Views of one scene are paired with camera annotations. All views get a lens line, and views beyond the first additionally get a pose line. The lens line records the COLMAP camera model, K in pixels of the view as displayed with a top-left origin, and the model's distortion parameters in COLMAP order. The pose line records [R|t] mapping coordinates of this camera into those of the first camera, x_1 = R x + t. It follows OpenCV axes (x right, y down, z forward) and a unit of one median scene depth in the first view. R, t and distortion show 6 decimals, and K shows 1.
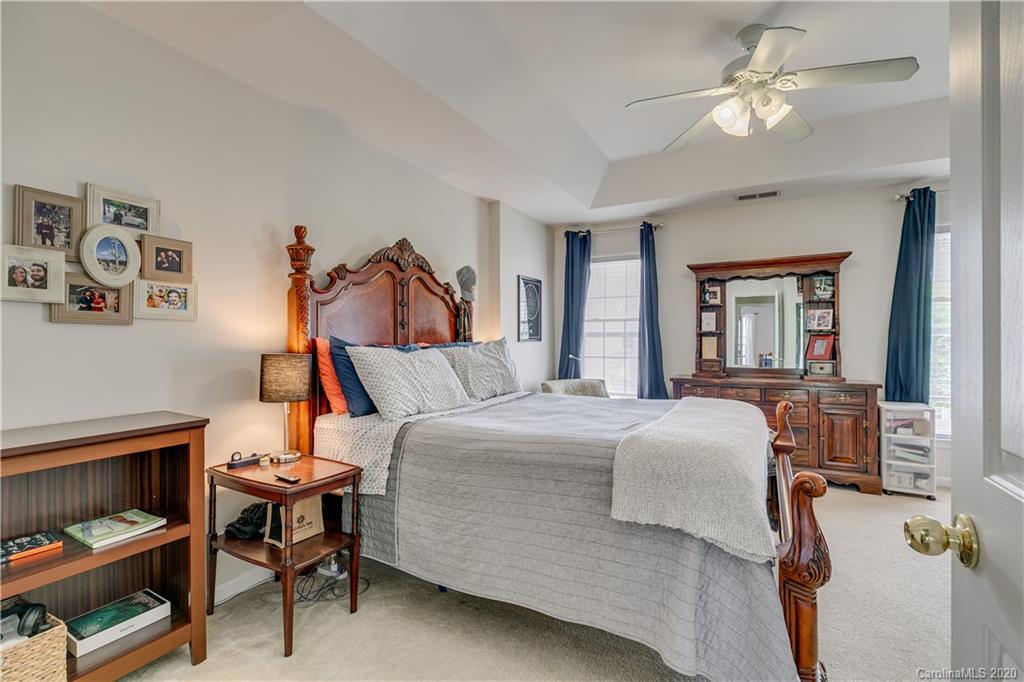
lens RADIAL K [[460.2, 0, 512.3], [0, 460.2, 339.3], [0, 0, 1]] dist [0.003369, -0.001399]
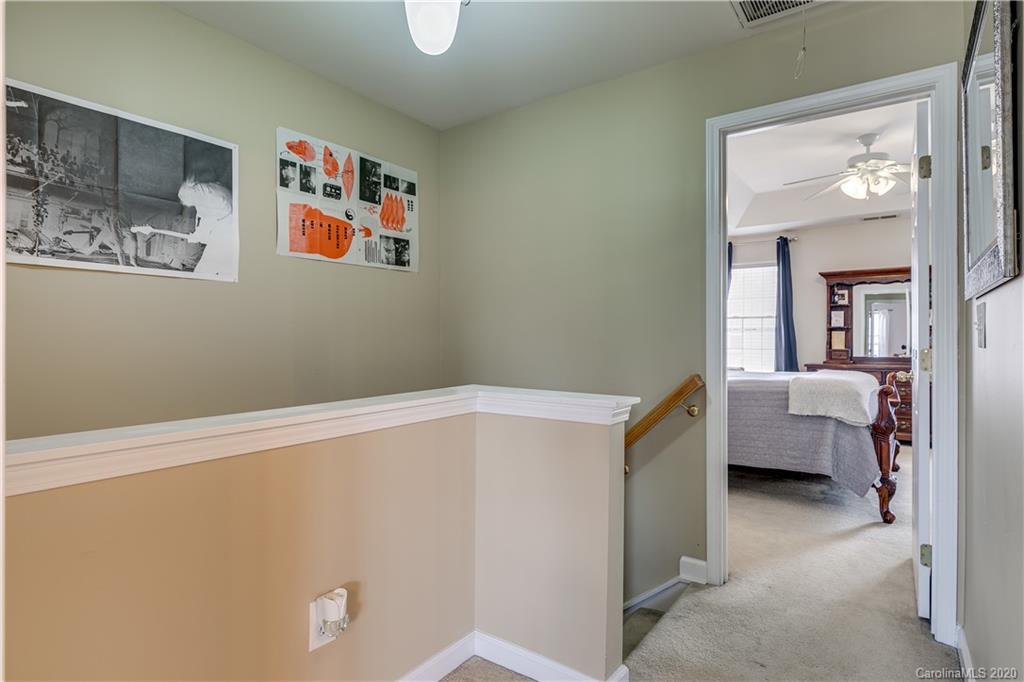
lens RADIAL K [[552.8, 0, 511.8], [0, 552.8, 340.4], [0, 0, 1]] dist [0.005901, 0.001159]
pose [[0.992121, 0.001930, -0.125267, -0.246439], [-0.001857, 0.999998, 0.000704, 0.020159], [0.125268, -0.000466, 0.992123, -0.565729]]
